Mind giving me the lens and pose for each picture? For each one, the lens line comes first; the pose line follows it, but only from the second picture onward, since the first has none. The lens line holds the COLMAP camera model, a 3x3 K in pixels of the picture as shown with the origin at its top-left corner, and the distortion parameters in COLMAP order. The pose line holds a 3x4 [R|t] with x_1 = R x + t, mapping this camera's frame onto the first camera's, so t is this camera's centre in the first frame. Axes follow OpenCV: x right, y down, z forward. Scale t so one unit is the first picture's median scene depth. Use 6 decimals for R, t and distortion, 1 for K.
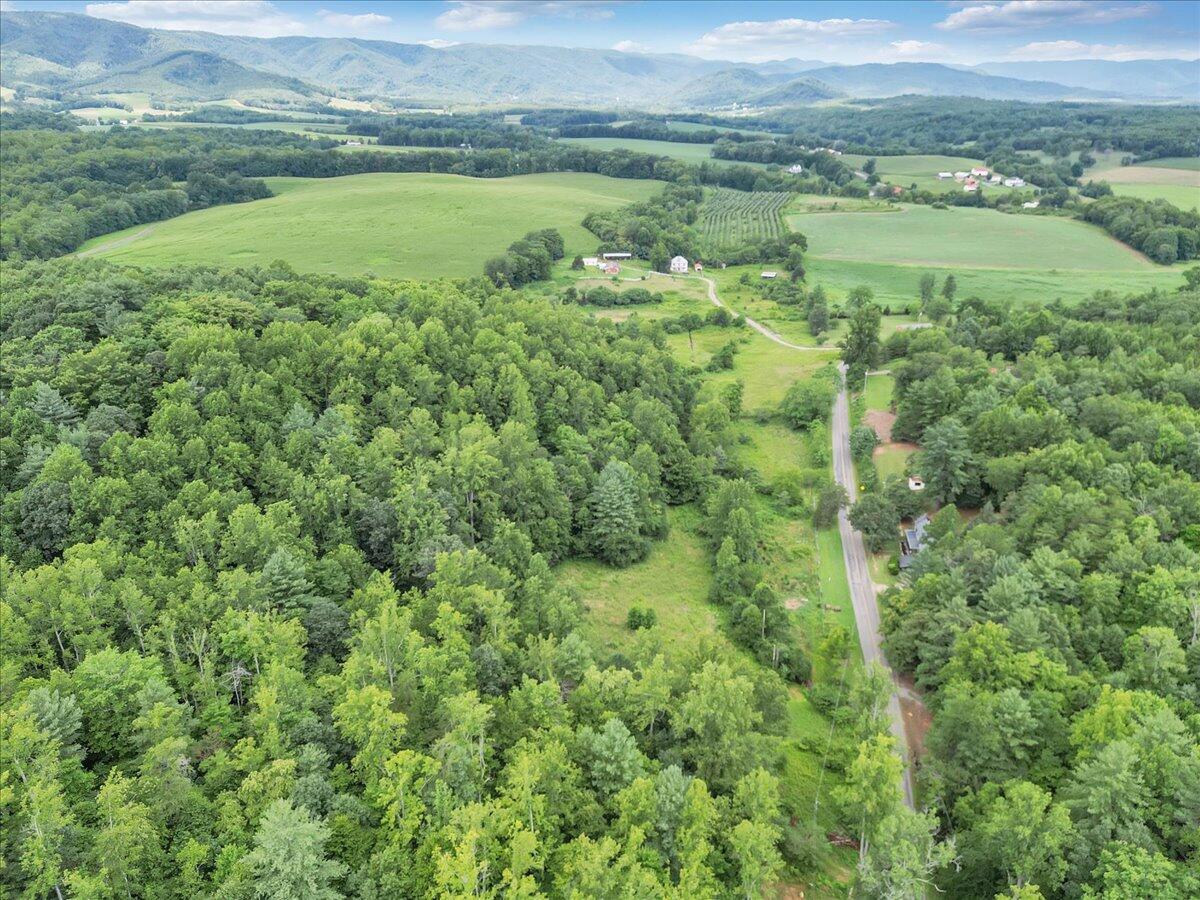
lens RADIAL K [[862.1, 0, 600.0], [0, 862.1, 450.0], [0, 0, 1]] dist [0.081696, -0.085796]
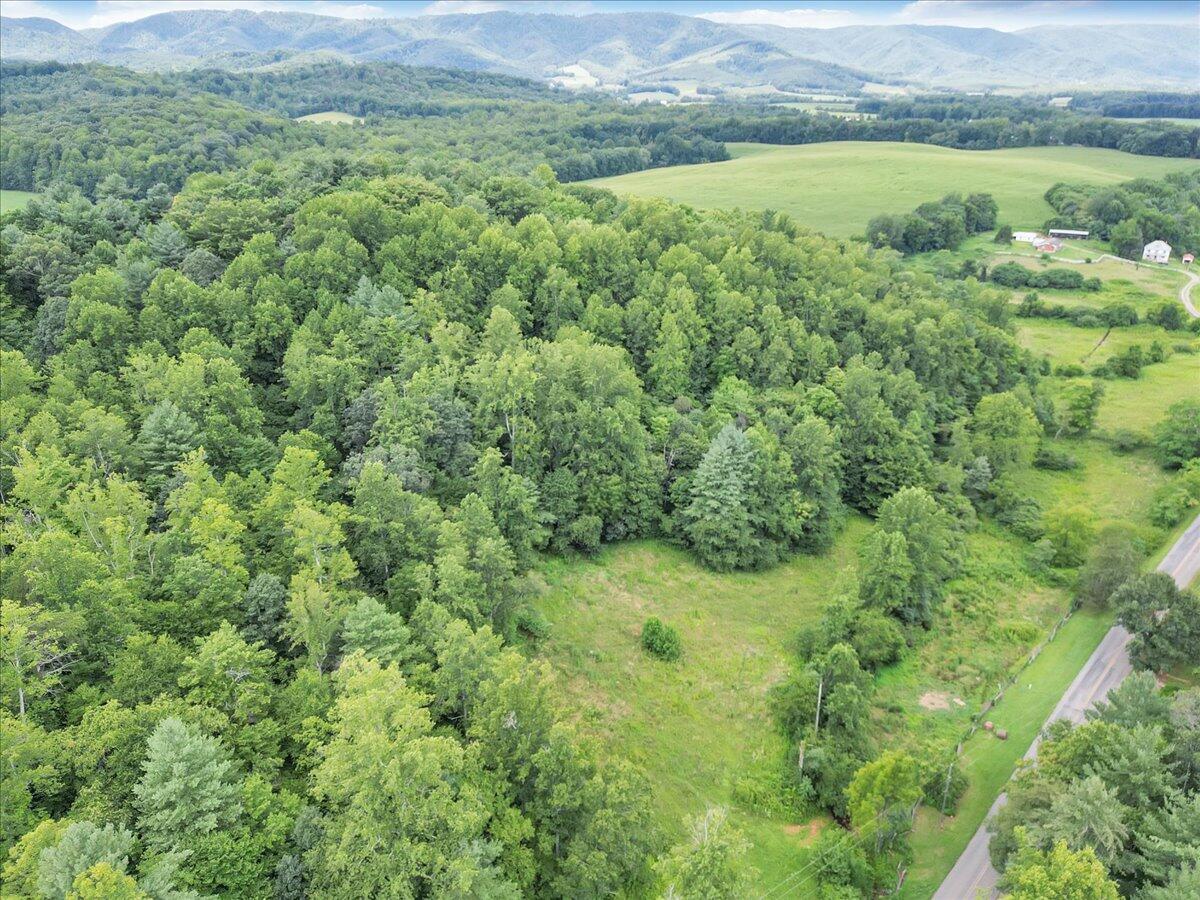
lens RADIAL K [[864.0, 0, 600.0], [0, 864.0, 450.0], [0, 0, 1]] dist [0.056558, -0.057121]
pose [[0.839830, 0.208954, -0.501023, 0.112342], [-0.205424, 0.976645, 0.062976, 0.004669], [0.502481, 0.050033, 0.863140, 0.126345]]
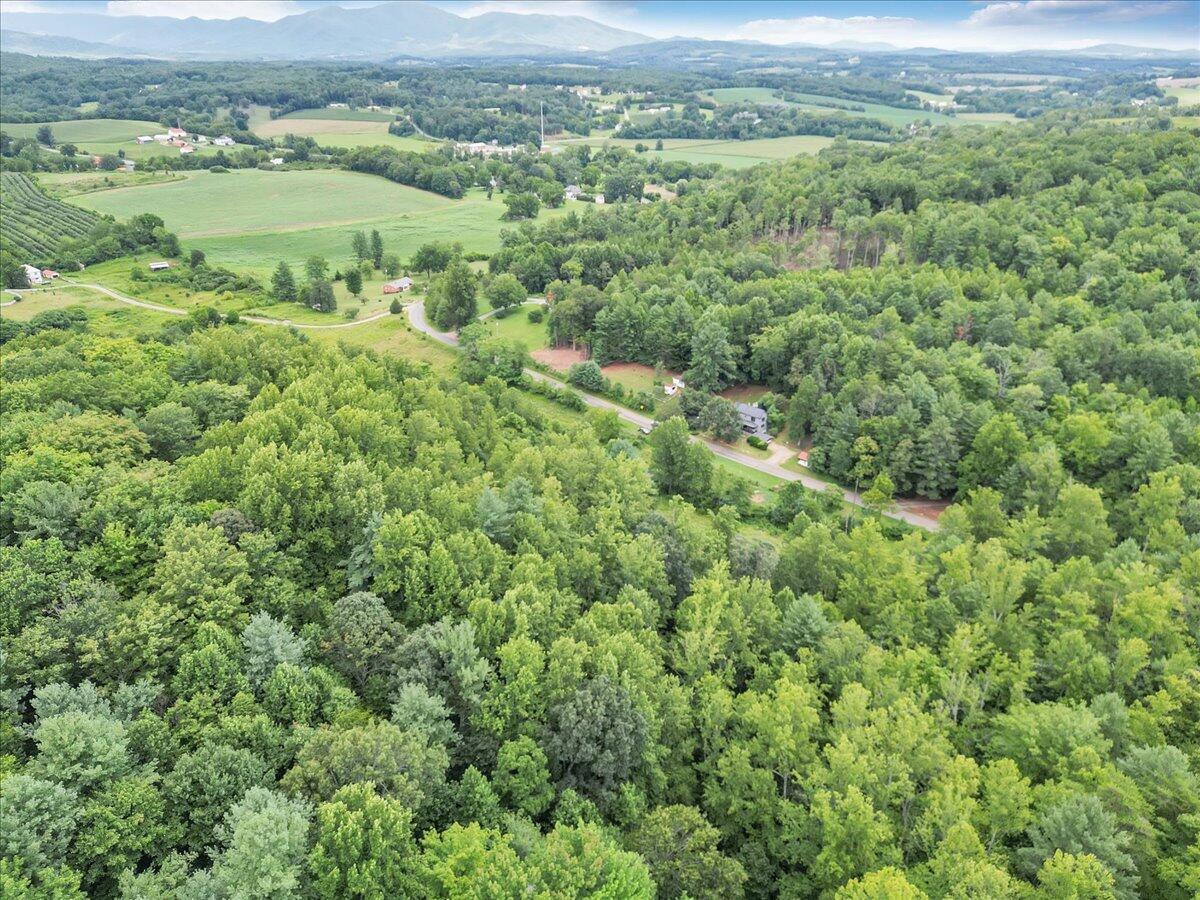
lens RADIAL K [[864.0, 0, 600.0], [0, 864.0, 450.0], [0, 0, 1]] dist [0.056558, -0.057121]
pose [[0.560212, -0.348440, 0.751500, -0.289620], [0.314695, 0.928731, 0.196023, -0.068345], [-0.766244, 0.126679, 0.629939, 0.152975]]
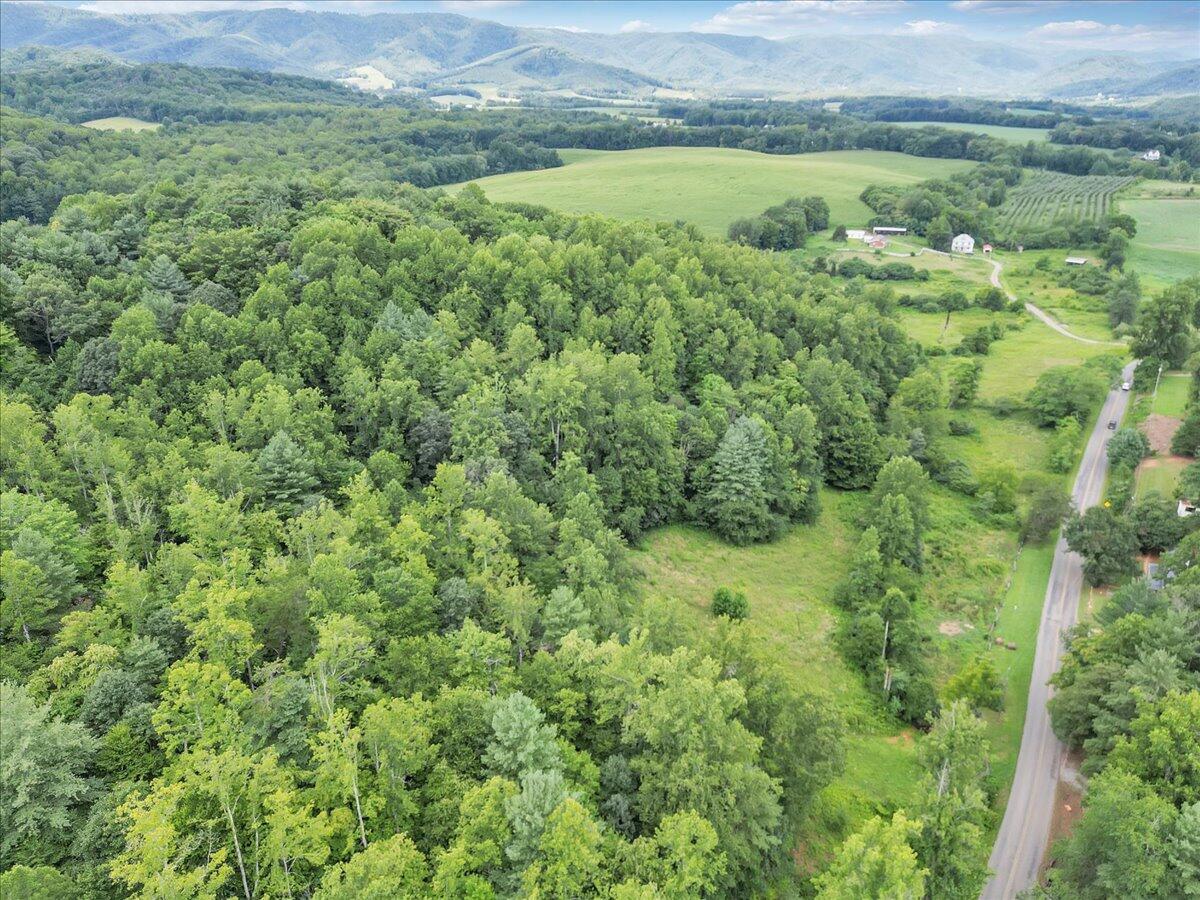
lens RADIAL K [[864.0, 0, 600.0], [0, 864.0, 450.0], [0, 0, 1]] dist [0.056558, -0.057121]
pose [[0.939457, 0.134138, -0.315322, 0.058402], [-0.132645, 0.990815, 0.026297, 0.016693], [0.315953, 0.017121, 0.948620, 0.068515]]
